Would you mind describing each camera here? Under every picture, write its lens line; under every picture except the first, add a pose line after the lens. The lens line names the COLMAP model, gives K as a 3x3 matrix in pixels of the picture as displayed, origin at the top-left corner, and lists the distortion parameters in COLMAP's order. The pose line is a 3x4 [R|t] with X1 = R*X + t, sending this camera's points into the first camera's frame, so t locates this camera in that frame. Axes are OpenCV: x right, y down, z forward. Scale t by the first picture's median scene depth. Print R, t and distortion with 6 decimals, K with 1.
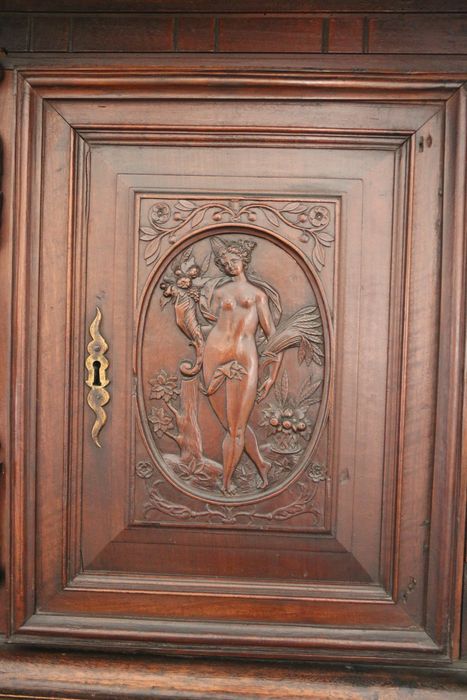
lens RADIAL K [[559.1, 0, 233.5], [0, 559.1, 350.0], [0, 0, 1]] dist [-0.106507, 0.097478]
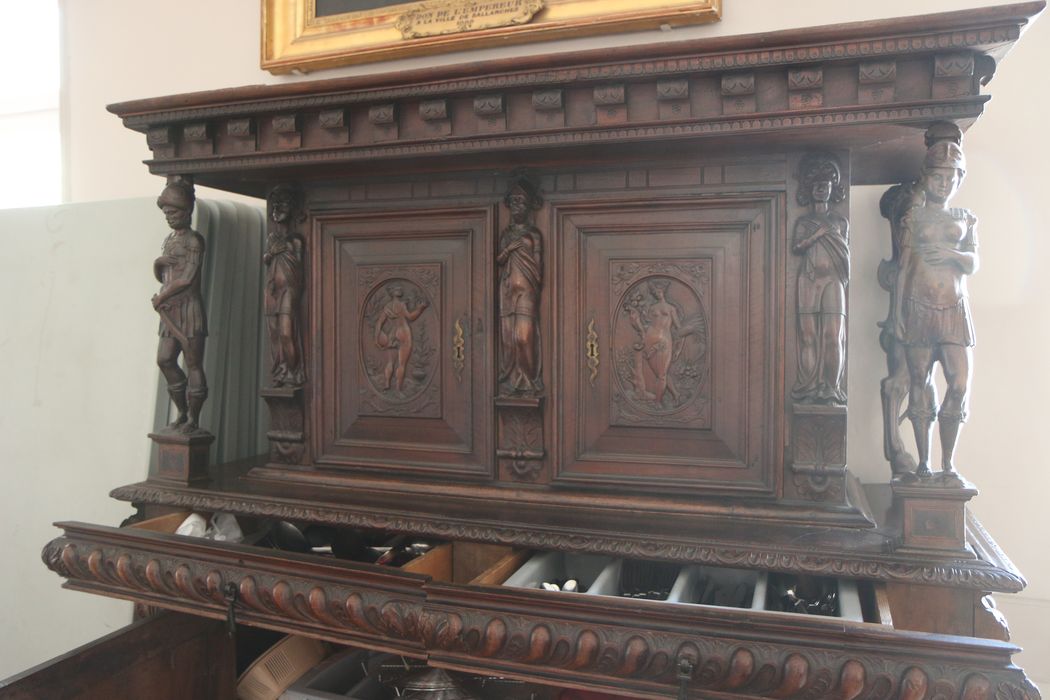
lens RADIAL K [[838.6, 0, 525.0], [0, 838.6, 350.0], [0, 0, 1]] dist [-0.106507, 0.097478]
pose [[0.961363, -0.018944, -0.274631, 0.353554], [0.018192, 0.999821, -0.005286, 0.054128], [0.274682, 0.000086, 0.961535, -1.989717]]
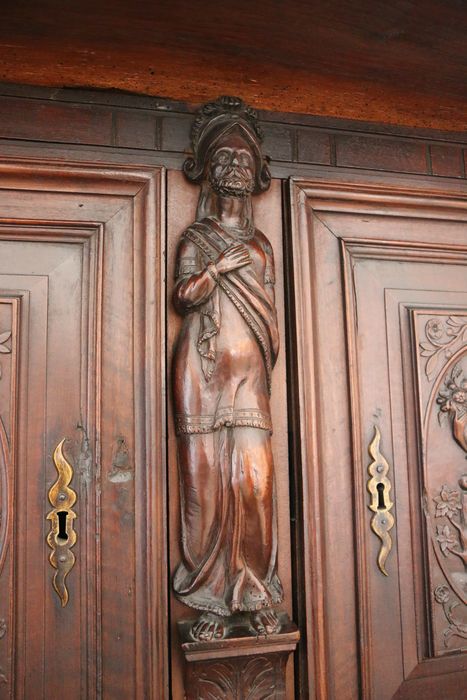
lens RADIAL K [[559.1, 0, 233.5], [0, 559.1, 350.0], [0, 0, 1]] dist [-0.106507, 0.097478]
pose [[0.963415, -0.021512, 0.267148, -0.744228], [0.057631, 0.990084, -0.128108, -0.099923], [-0.261743, 0.138817, 0.955102, 0.139624]]
